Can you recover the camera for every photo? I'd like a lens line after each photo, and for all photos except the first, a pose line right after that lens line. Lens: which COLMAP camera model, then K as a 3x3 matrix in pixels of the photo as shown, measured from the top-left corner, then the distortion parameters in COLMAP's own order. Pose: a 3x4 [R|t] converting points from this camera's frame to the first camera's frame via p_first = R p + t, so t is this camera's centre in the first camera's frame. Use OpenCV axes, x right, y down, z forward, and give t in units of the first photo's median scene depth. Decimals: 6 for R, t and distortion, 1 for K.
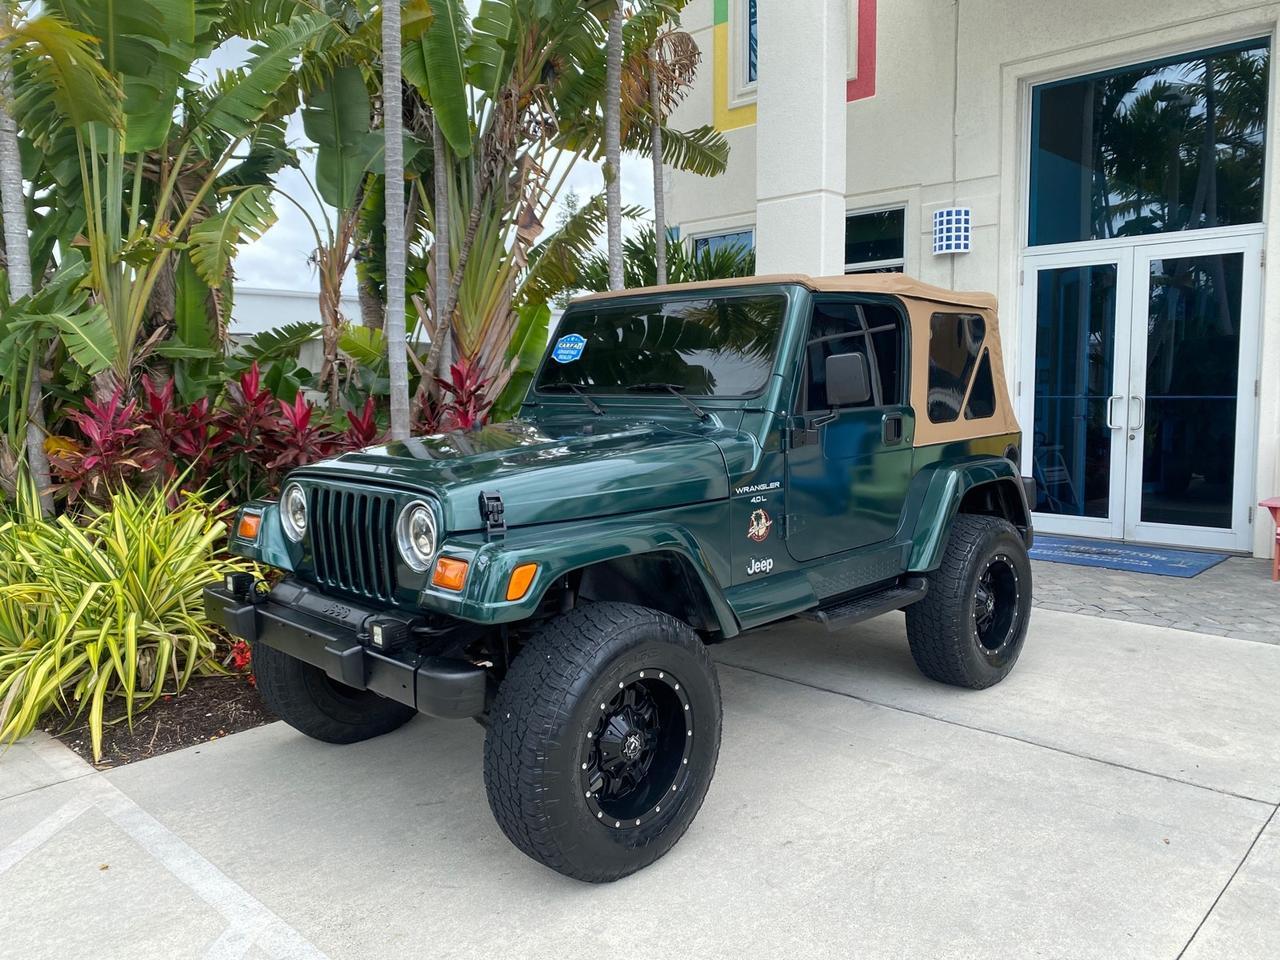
lens RADIAL K [[977.9, 0, 639.4], [0, 977.9, 480.8], [0, 0, 1]] dist [0.025402, -0.022840]
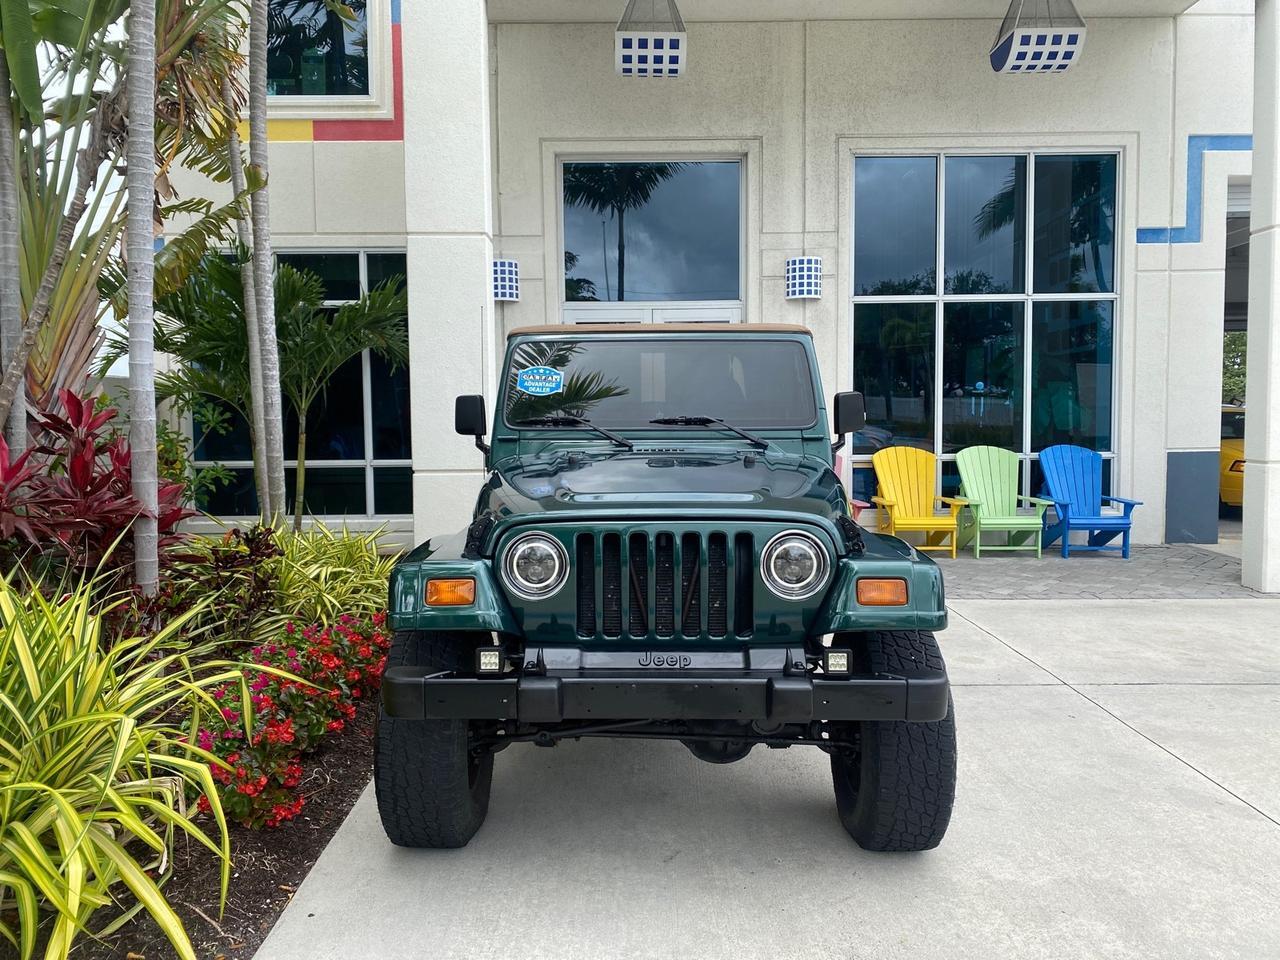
lens RADIAL K [[977.9, 0, 636.5], [0, 977.9, 484.8], [0, 0, 1]] dist [0.025402, -0.022840]
pose [[0.717506, -0.048213, 0.694882, -0.550491], [0.072351, 0.997364, -0.005507, -0.016450], [-0.692784, 0.054227, 0.719103, 0.202276]]
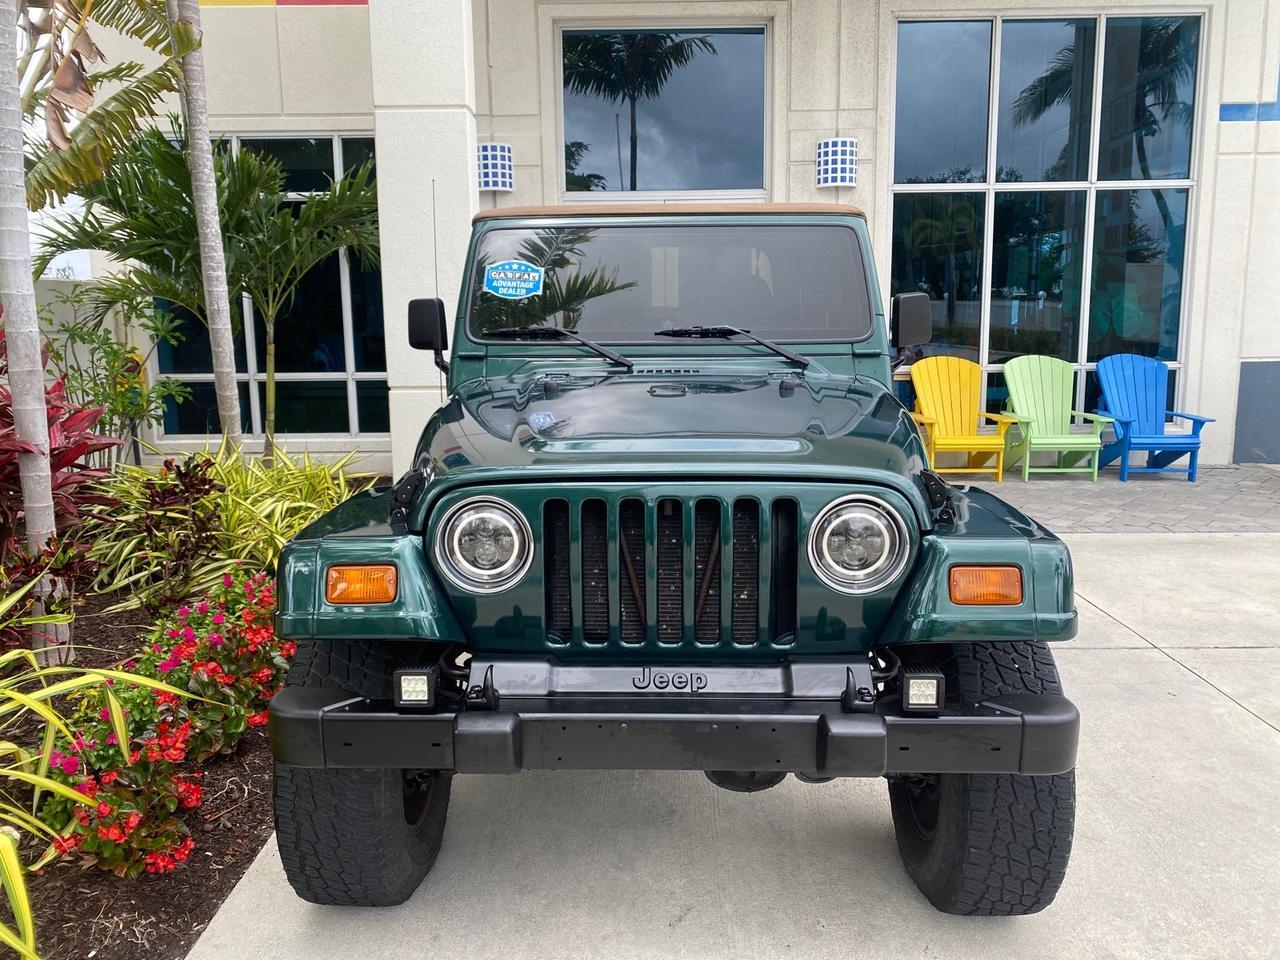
lens RADIAL K [[977.9, 0, 640.2], [0, 977.9, 476.1], [0, 0, 1]] dist [0.025402, -0.022840]
pose [[0.725727, -0.108681, 0.679345, -0.428597], [0.073780, 0.994044, 0.080209, -0.030982], [-0.684015, -0.008088, 0.729423, 0.314642]]
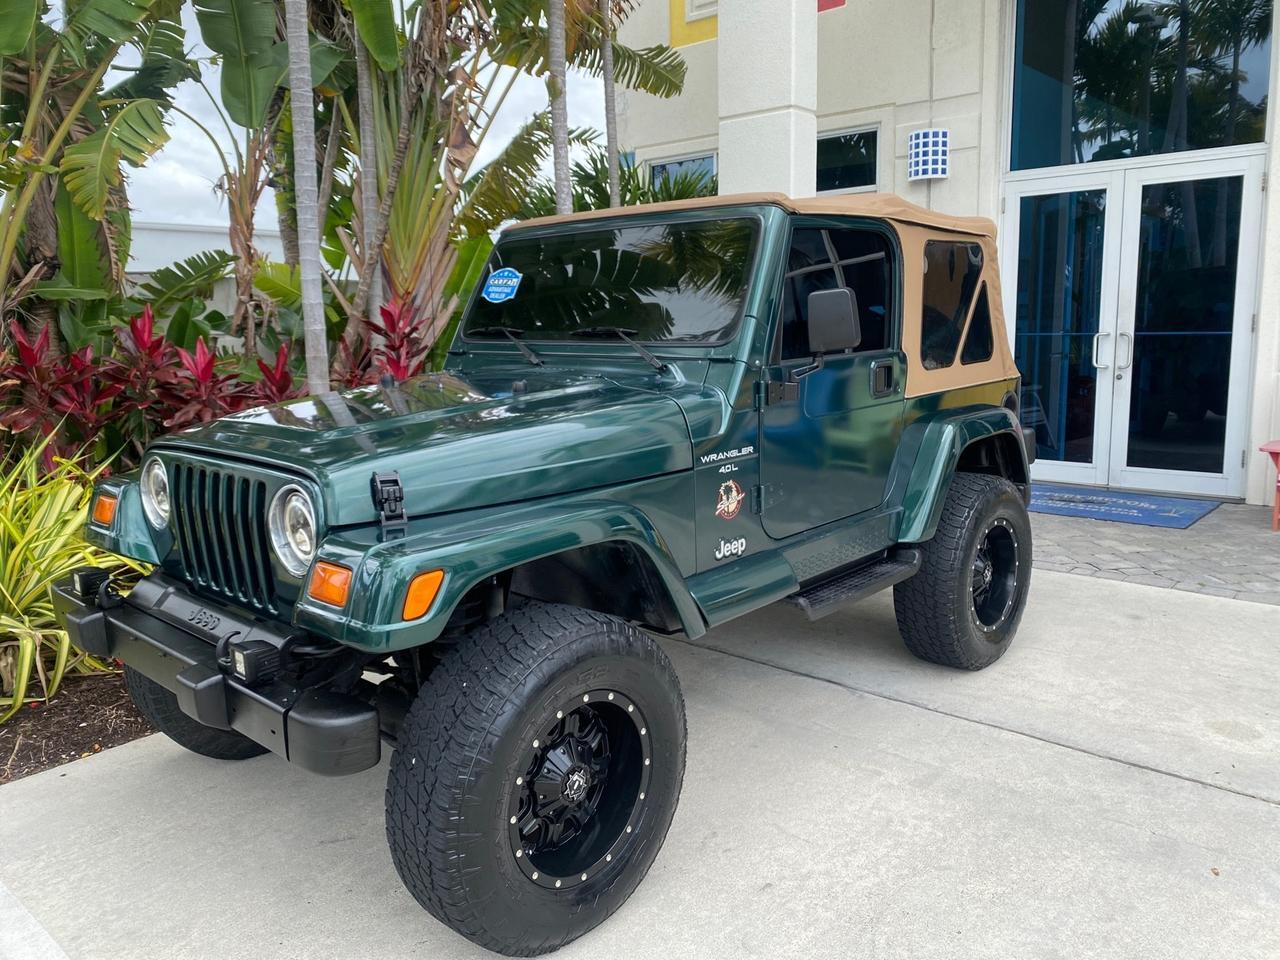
lens RADIAL K [[977.9, 0, 638.2], [0, 977.9, 477.5], [0, 0, 1]] dist [0.025402, -0.022840]
pose [[0.999181, -0.015243, 0.037489, 0.009449], [0.013008, 0.998165, 0.059145, -0.014736], [-0.038321, -0.058609, 0.997545, 0.112681]]
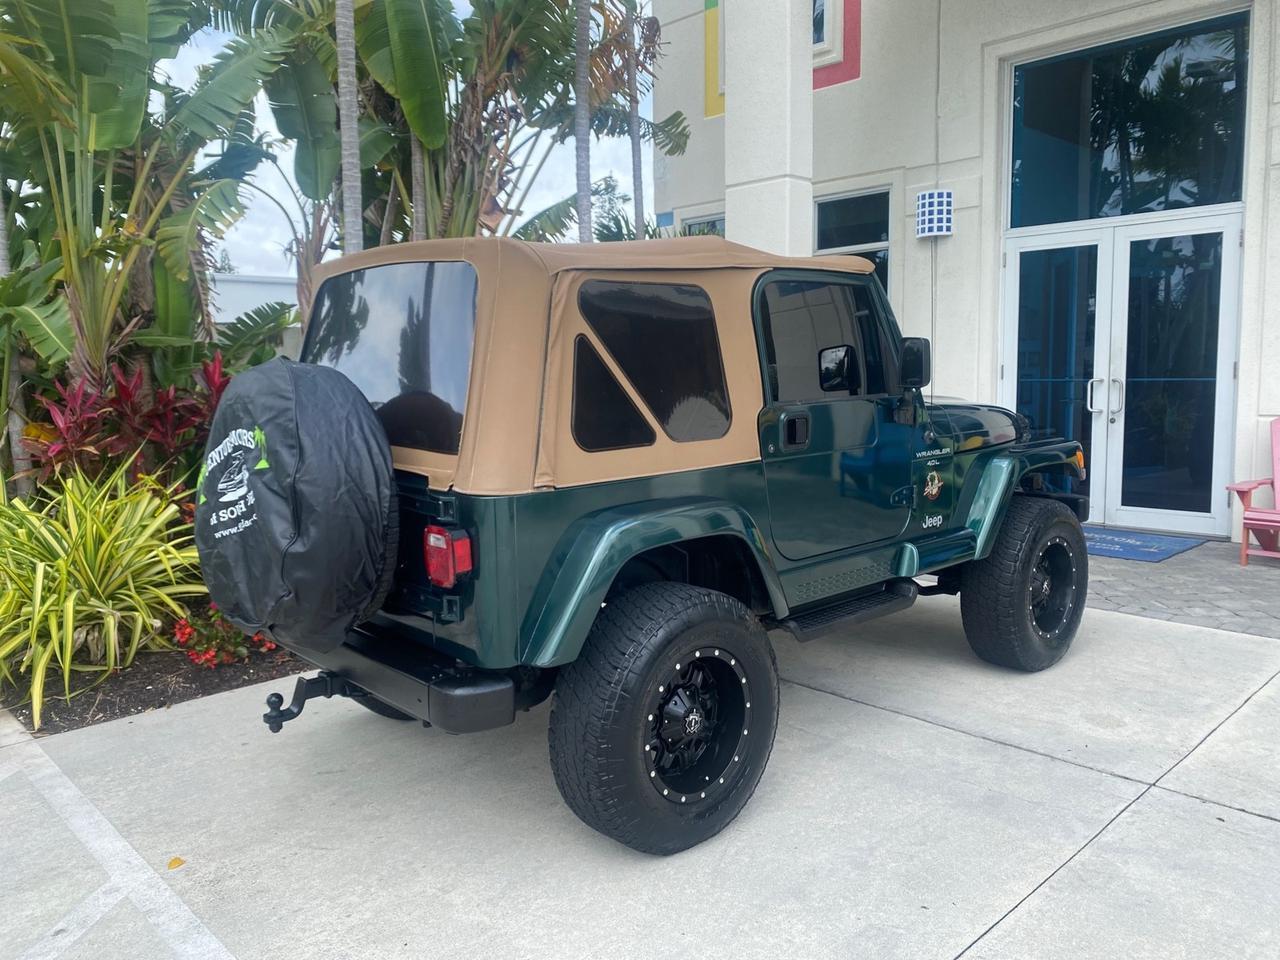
lens RADIAL K [[977.9, 0, 634.3], [0, 977.9, 479.6], [0, 0, 1]] dist [0.025402, -0.022840]
pose [[0.998833, -0.000318, -0.048294, 0.100946], [0.000984, 0.999905, 0.013765, 0.001317], [0.048285, -0.013797, 0.998738, -0.017519]]
